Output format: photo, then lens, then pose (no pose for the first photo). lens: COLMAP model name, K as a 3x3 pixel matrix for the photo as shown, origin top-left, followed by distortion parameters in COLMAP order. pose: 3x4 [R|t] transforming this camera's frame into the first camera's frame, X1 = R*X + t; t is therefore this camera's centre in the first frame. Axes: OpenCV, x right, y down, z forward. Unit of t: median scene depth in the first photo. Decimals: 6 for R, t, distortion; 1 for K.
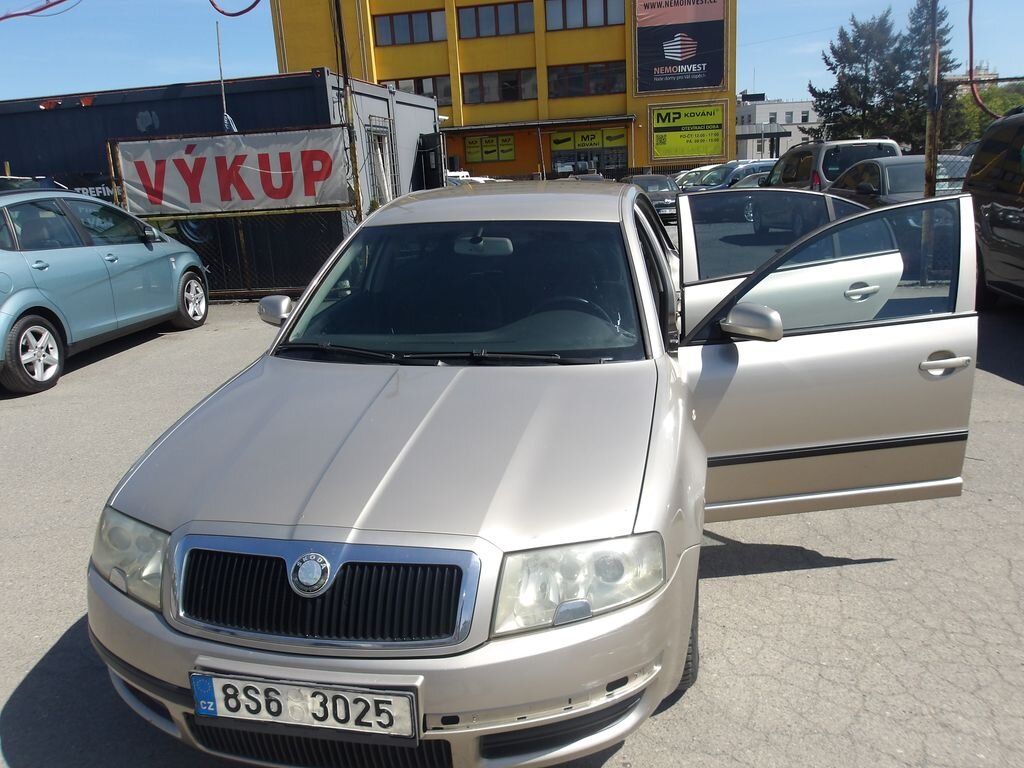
lens RADIAL K [[848.8, 0, 513.1], [0, 848.8, 380.6], [0, 0, 1]] dist [0.002942, 0.012130]
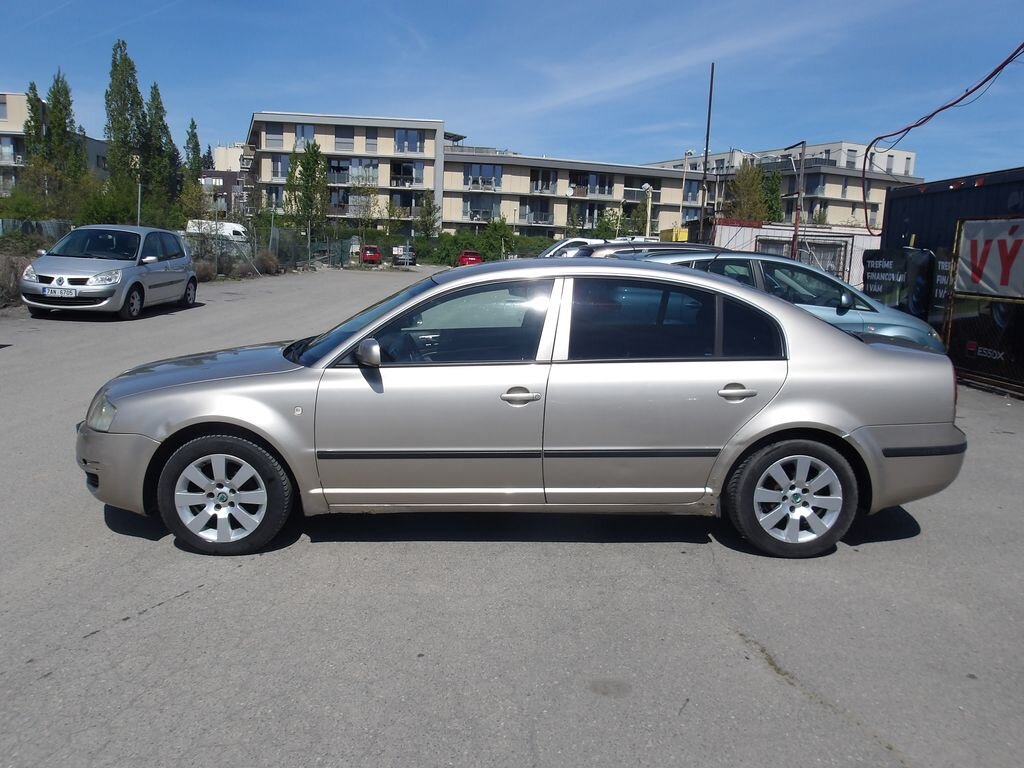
lens RADIAL K [[843.1, 0, 512.0], [0, 843.1, 384.0], [0, 0, 1]] dist [-0.004044, 0.018492]
pose [[0.255200, 0.220289, -0.941459, 0.419074], [-0.293490, 0.945408, 0.141657, -0.078957], [0.921269, 0.240158, 0.305921, 0.233233]]
